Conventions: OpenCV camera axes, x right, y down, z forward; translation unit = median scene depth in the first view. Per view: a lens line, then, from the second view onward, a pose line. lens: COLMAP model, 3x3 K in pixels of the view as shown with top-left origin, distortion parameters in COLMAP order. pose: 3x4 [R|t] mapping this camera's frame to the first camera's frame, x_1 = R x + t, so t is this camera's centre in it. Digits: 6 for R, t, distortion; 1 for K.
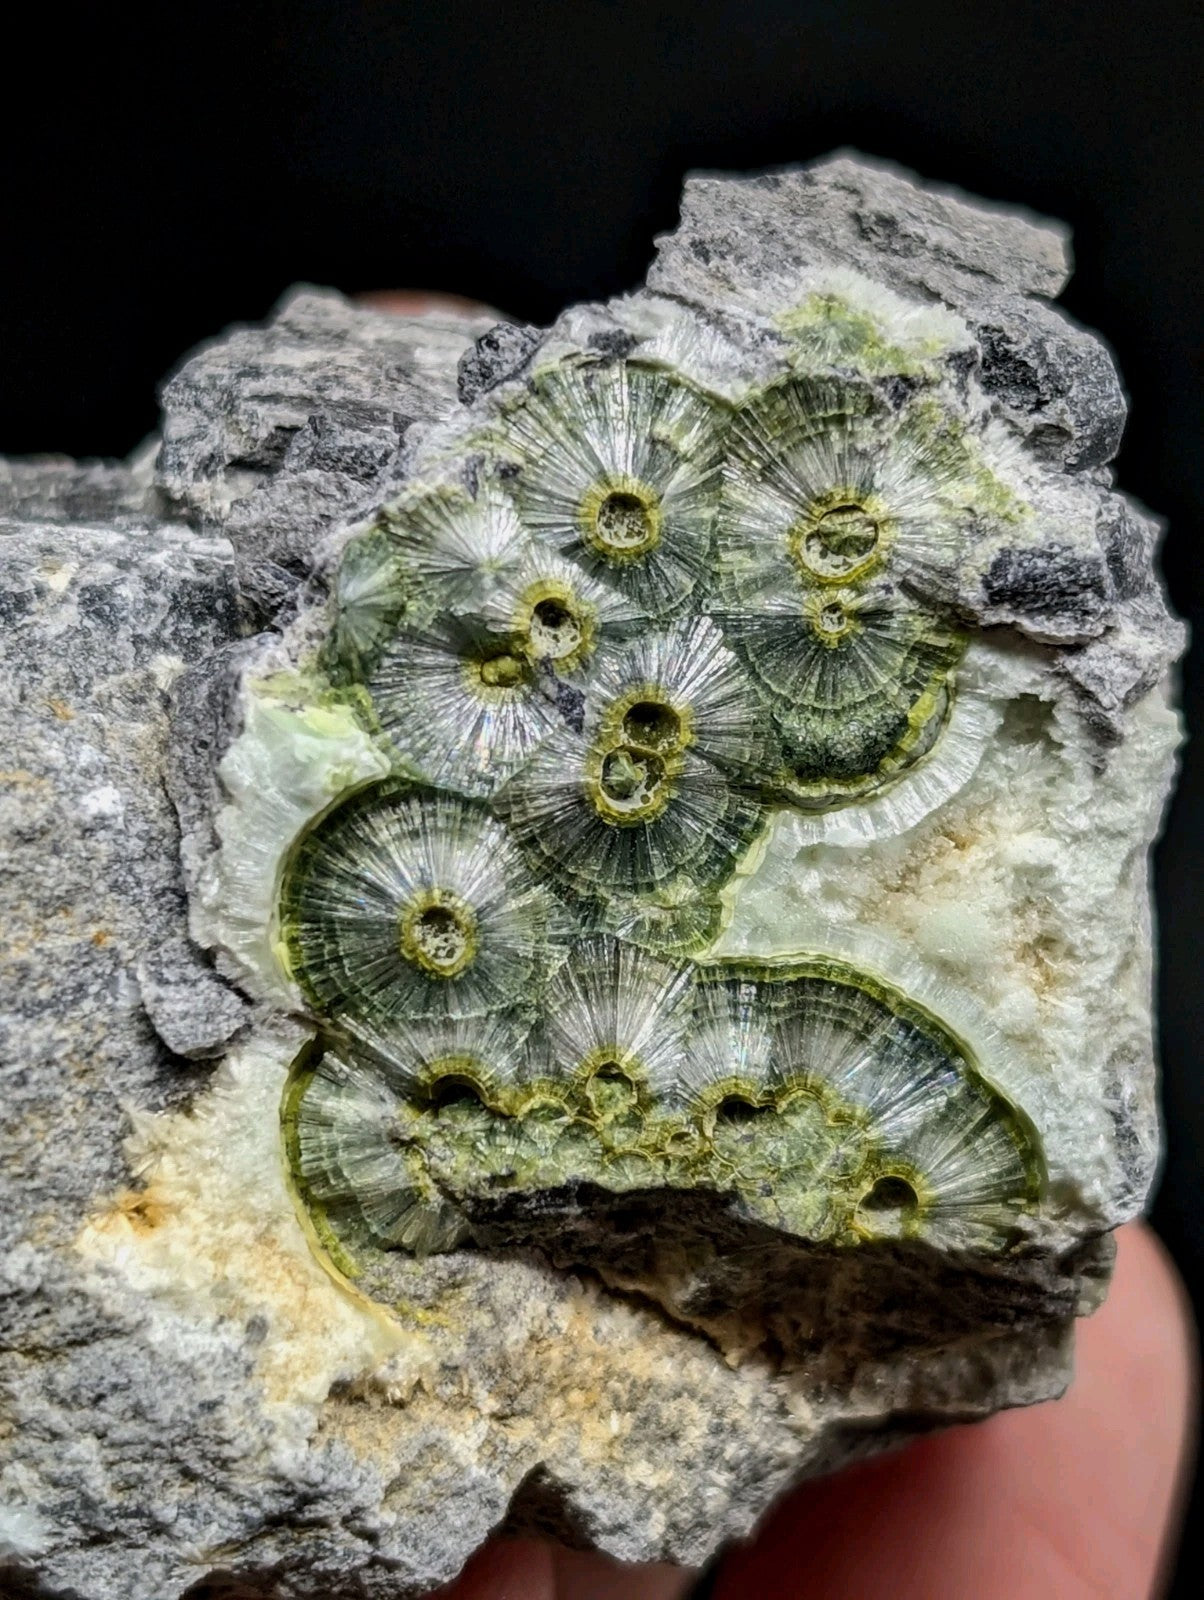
lens RADIAL K [[3784.9, 0, 648.2], [0, 3784.9, 875.0], [0, 0, 1]] dist [0.188987, 0.000000]
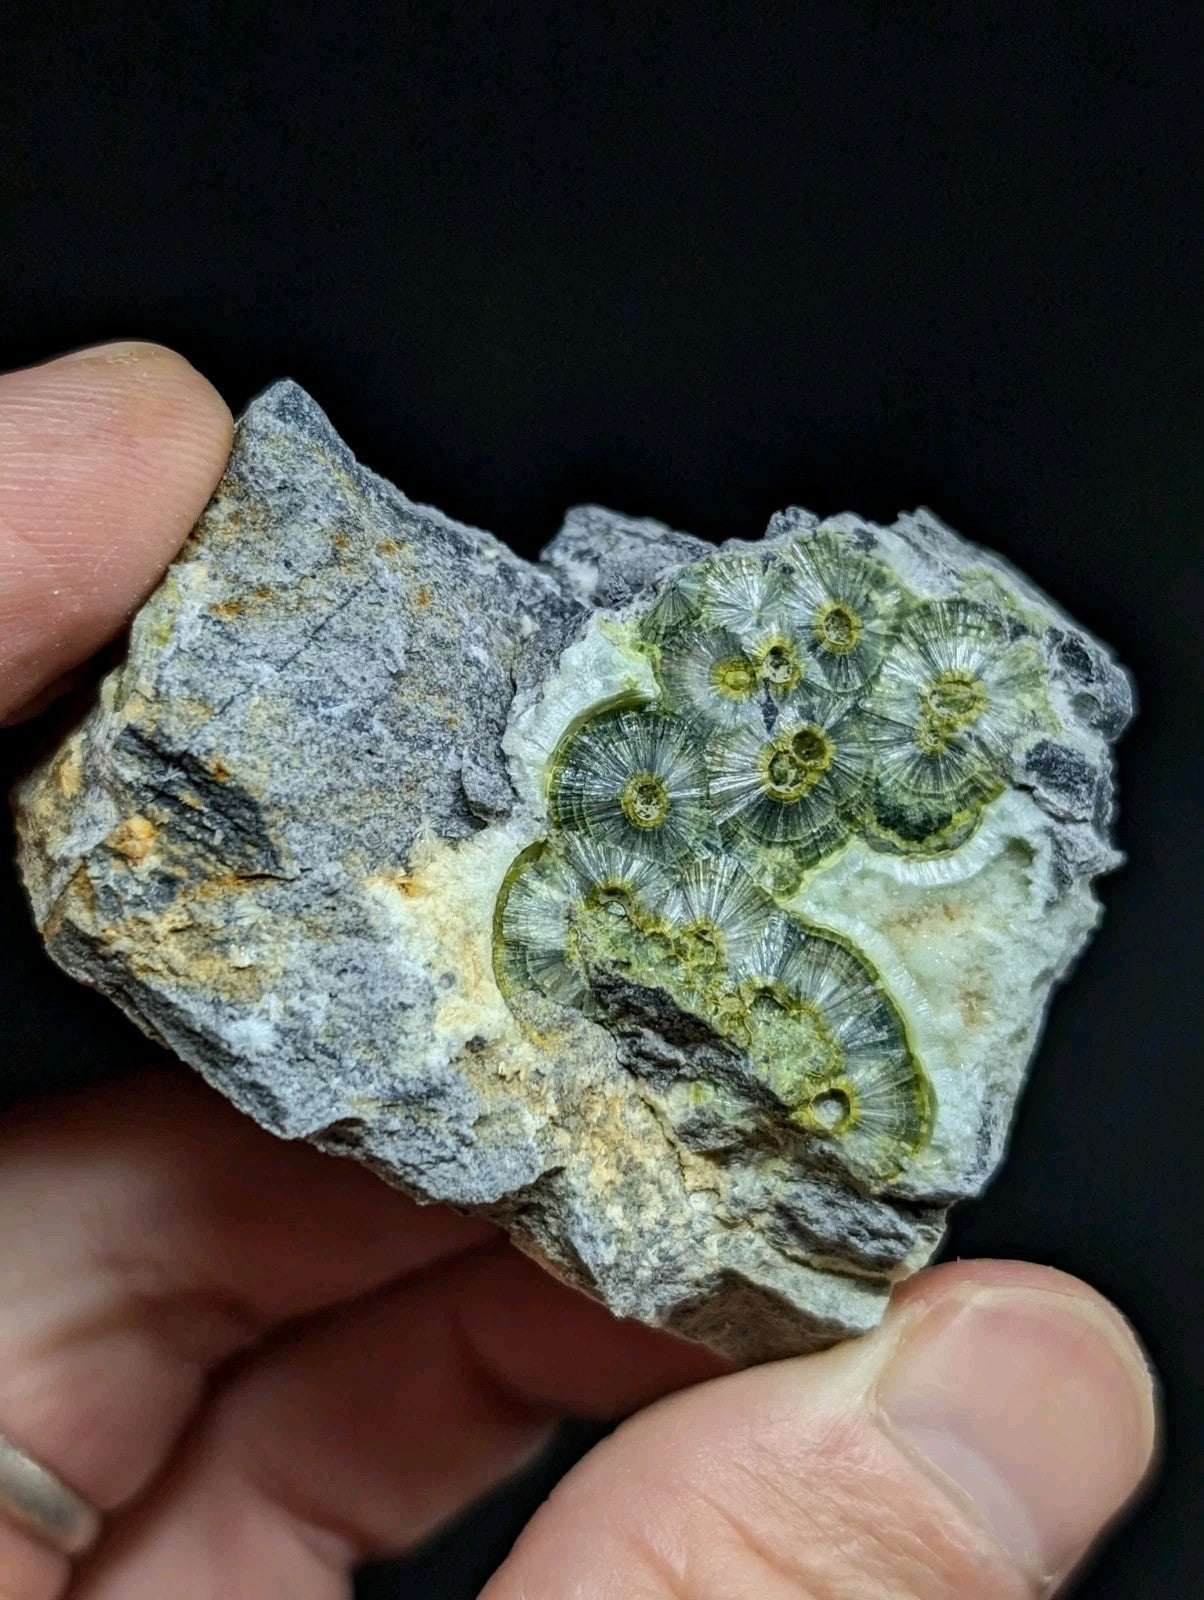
lens RADIAL K [[3077.7, 0, 596.9], [0, 3077.7, 774.5], [0, 0, 1]] dist [0.208433, 0.000000]
pose [[0.926146, 0.376842, -0.015606, -0.057415], [-0.356258, 0.860474, -0.364232, 0.475085], [-0.123829, 0.342892, 0.931177, -0.201677]]
